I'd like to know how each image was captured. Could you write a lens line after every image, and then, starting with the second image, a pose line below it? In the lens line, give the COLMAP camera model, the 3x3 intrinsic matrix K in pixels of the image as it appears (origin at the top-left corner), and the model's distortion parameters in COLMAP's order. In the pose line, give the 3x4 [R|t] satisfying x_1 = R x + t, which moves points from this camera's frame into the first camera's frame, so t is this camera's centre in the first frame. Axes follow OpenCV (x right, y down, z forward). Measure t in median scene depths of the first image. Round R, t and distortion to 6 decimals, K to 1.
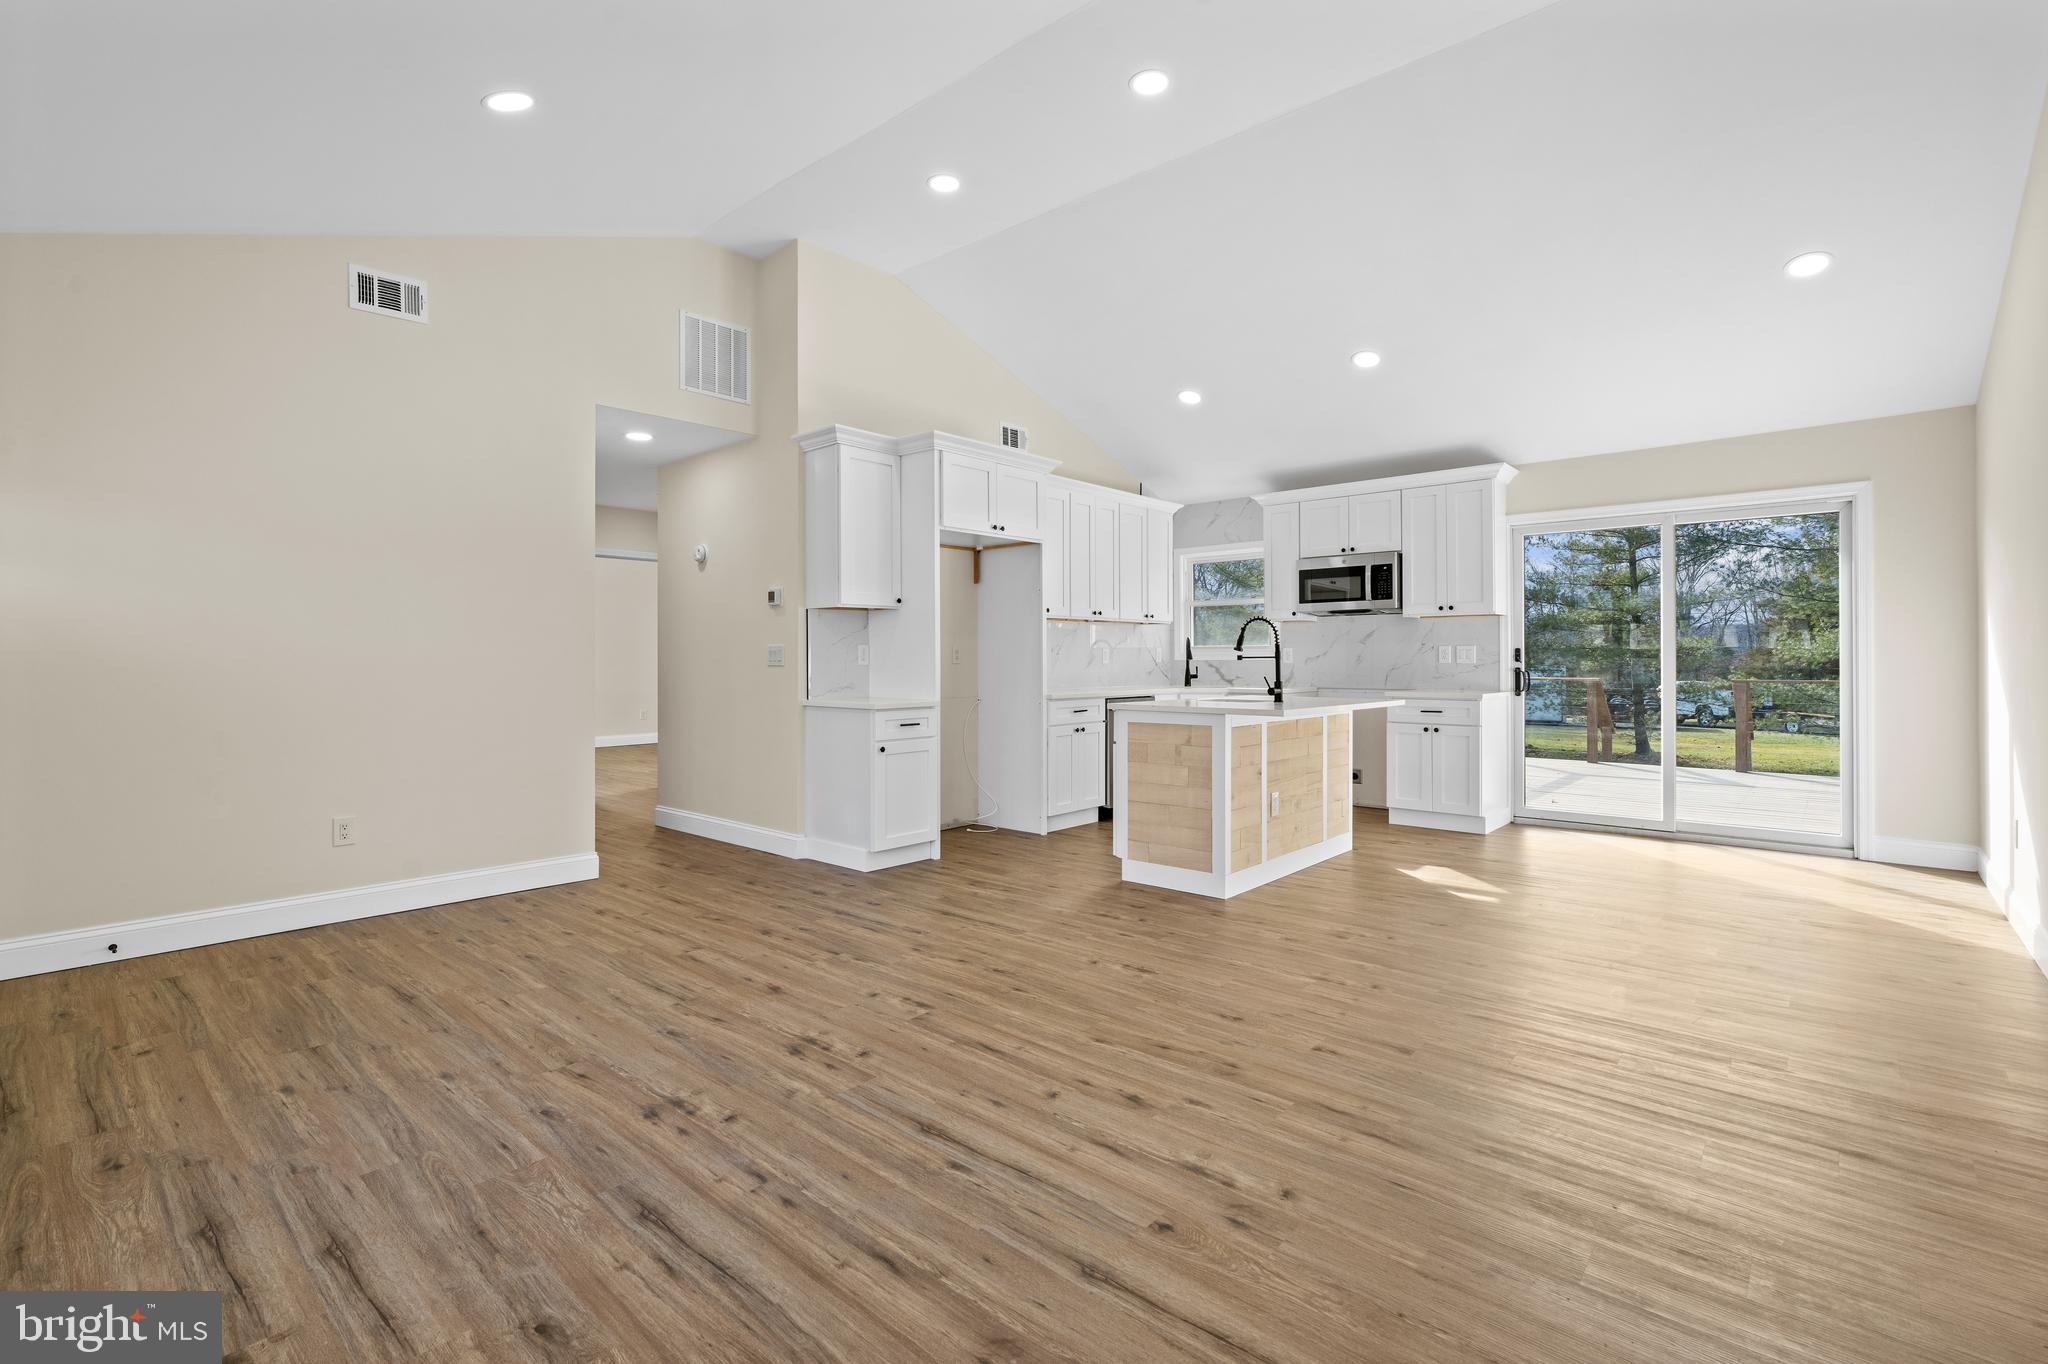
lens RADIAL K [[926.6, 0, 1017.5], [0, 926.6, 658.4], [0, 0, 1]] dist [-0.004966, 0.001521]
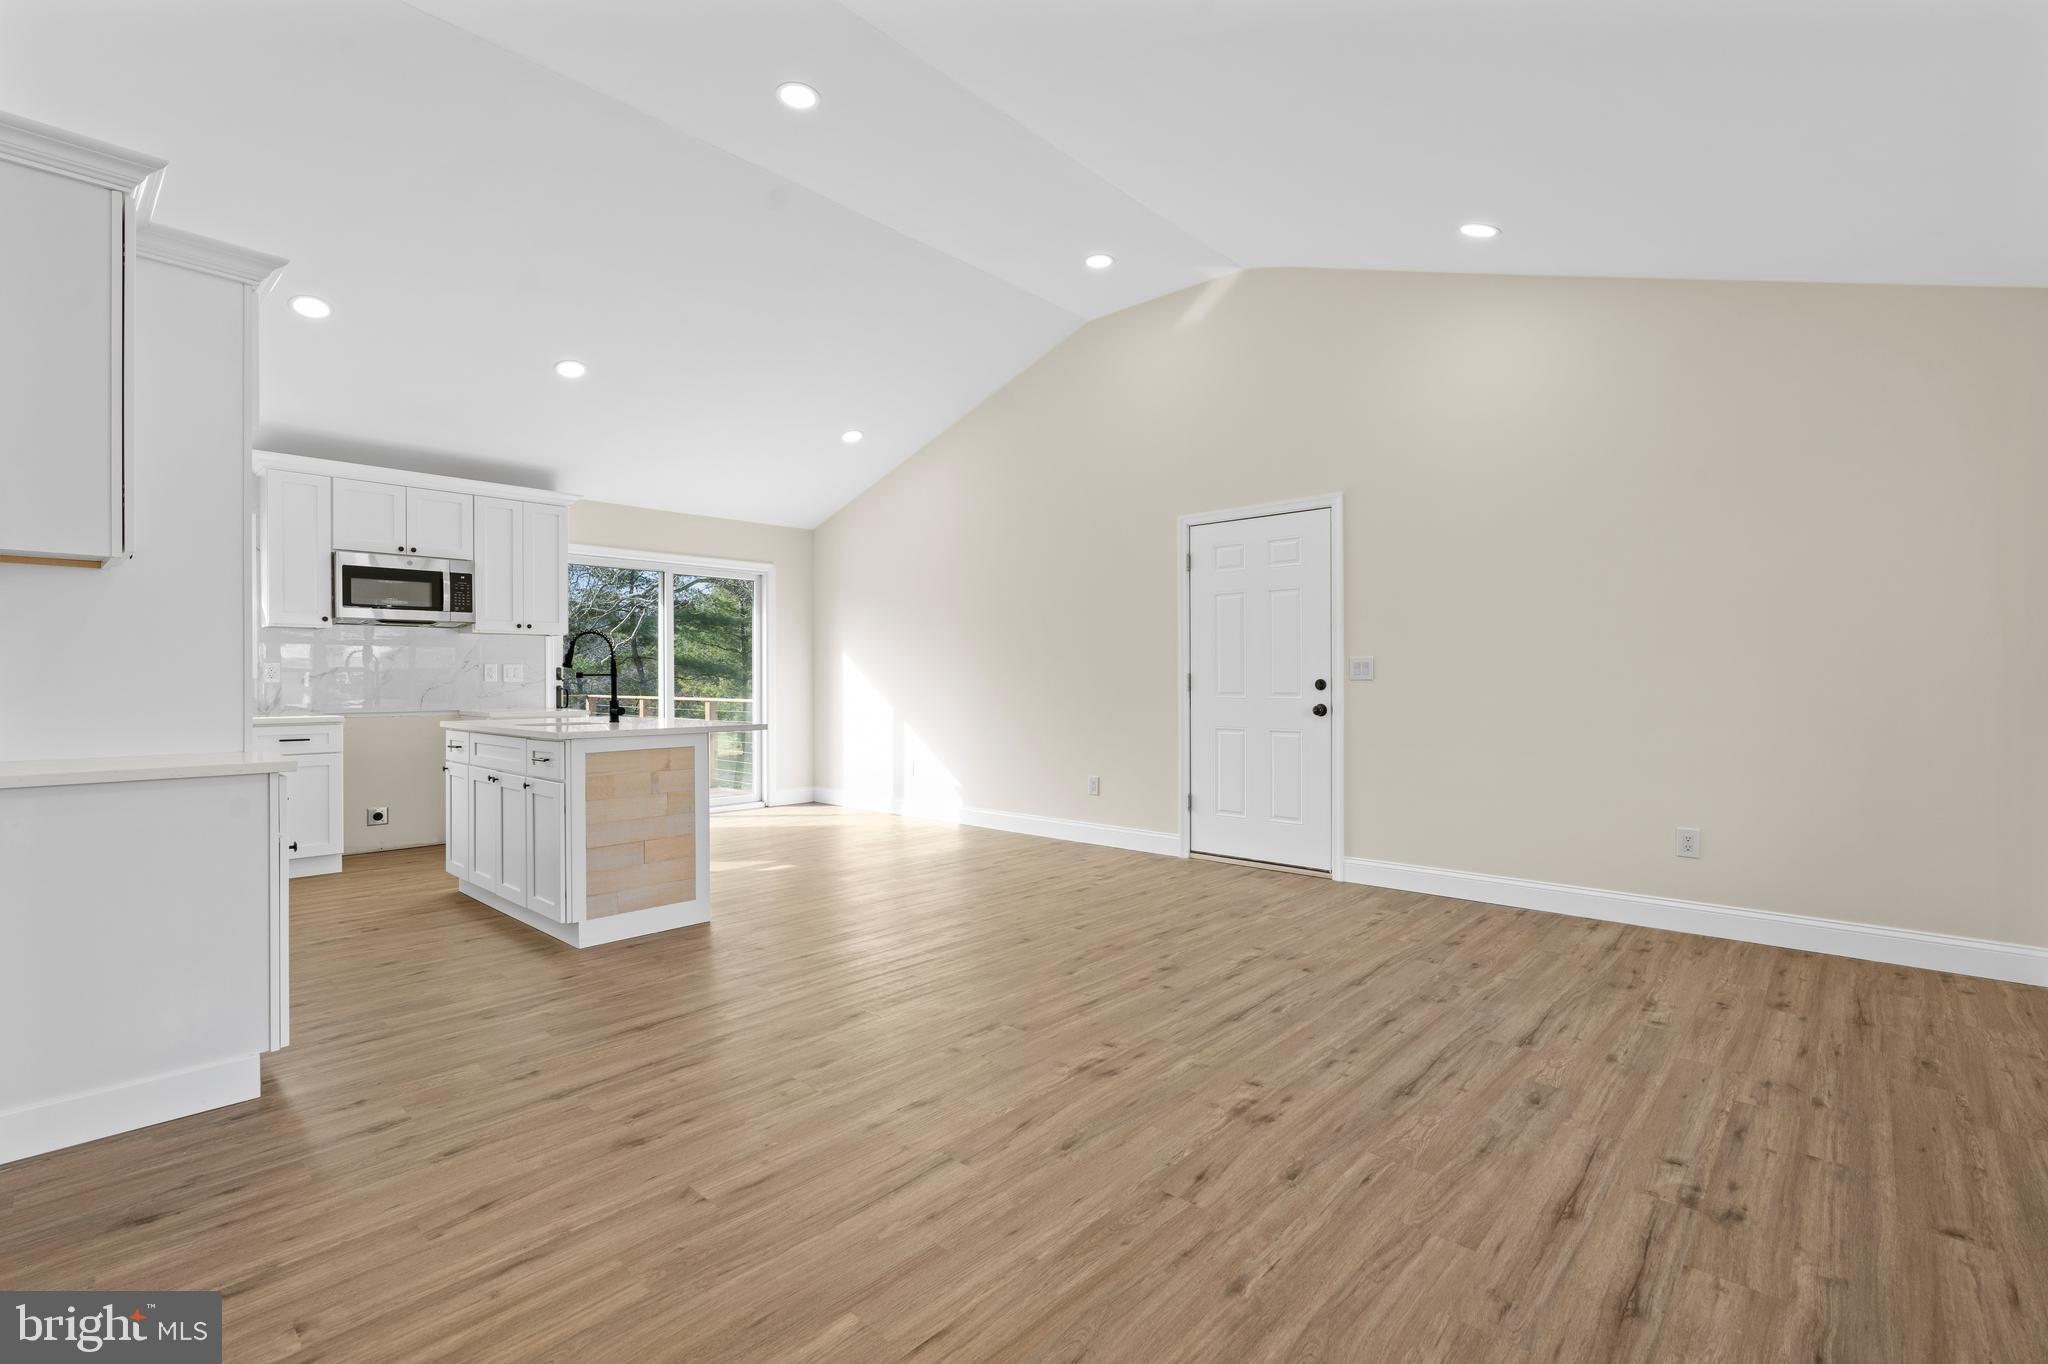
lens RADIAL K [[913.6, 0, 1017.7], [0, 913.6, 683.7], [0, 0, 1]] dist [-0.006922, 0.000879]
pose [[0.020178, -0.004294, 0.999787, -0.900788], [-0.000387, 0.999991, 0.004302, 0.005190], [-0.999796, -0.000474, 0.020176, 0.803430]]
